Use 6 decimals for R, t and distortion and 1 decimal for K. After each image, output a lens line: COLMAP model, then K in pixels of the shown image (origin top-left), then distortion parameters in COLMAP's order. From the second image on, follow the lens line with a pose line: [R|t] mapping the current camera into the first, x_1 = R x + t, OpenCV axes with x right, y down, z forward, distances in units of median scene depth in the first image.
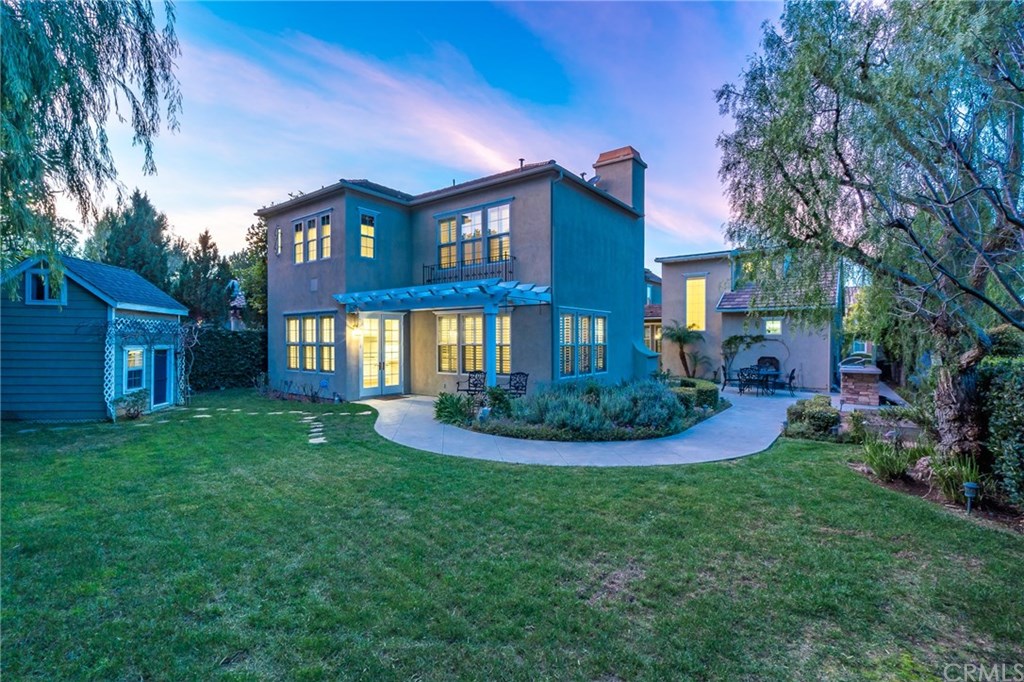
lens RADIAL K [[453.4, 0, 515.4], [0, 453.4, 341.9], [0, 0, 1]] dist [-0.017769, -0.000260]
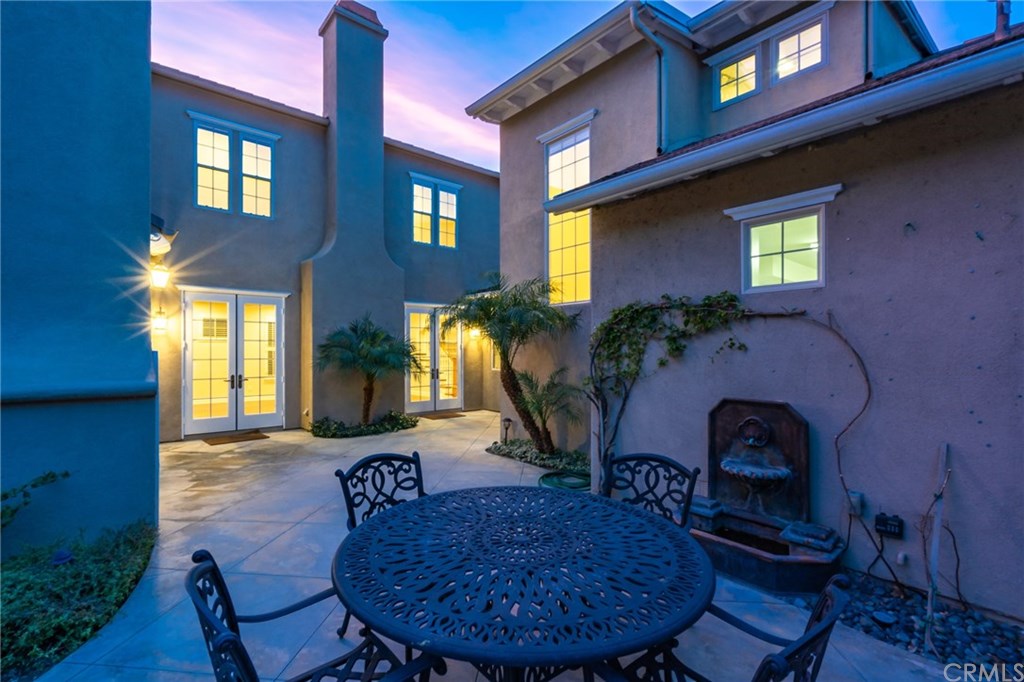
lens RADIAL K [[453.4, 0, 505.3], [0, 453.4, 347.5], [0, 0, 1]] dist [-0.017769, -0.000260]
pose [[0.971038, -0.002084, -0.238915, 0.745778], [0.002694, 0.999994, 0.002227, 0.012519], [0.238909, -0.002806, 0.971038, 1.162611]]
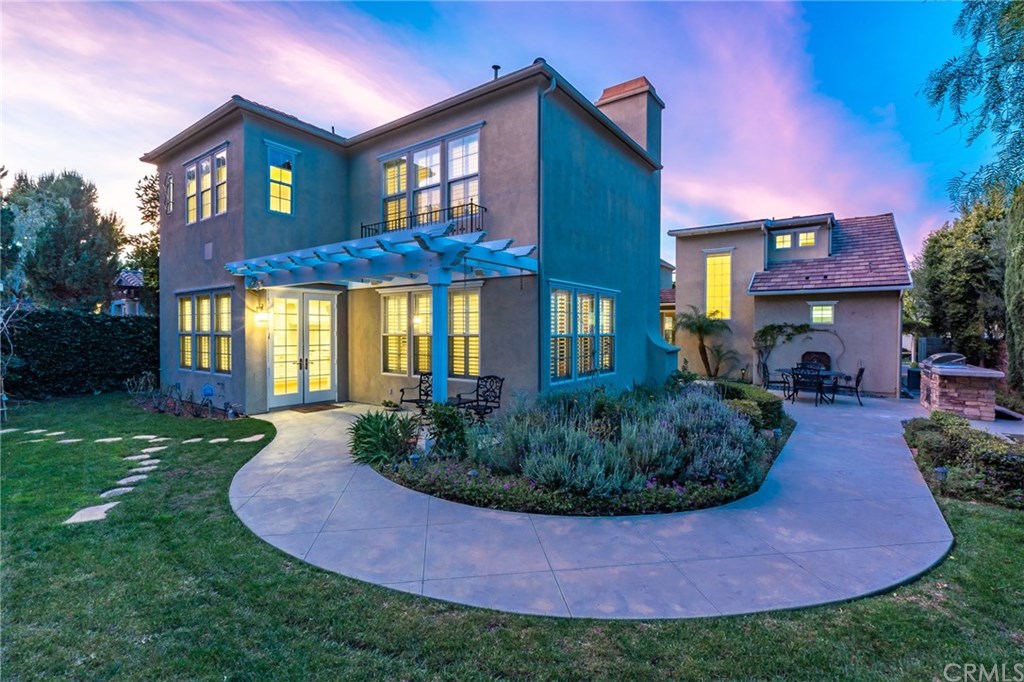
lens RADIAL K [[453.4, 0, 490.7], [0, 453.4, 336.6], [0, 0, 1]] dist [-0.017769, -0.000260]
pose [[0.999386, 0.002718, -0.034944, 0.029155], [-0.002470, 0.999971, 0.007163, 0.003498], [0.034962, -0.007072, 0.999364, 0.291635]]
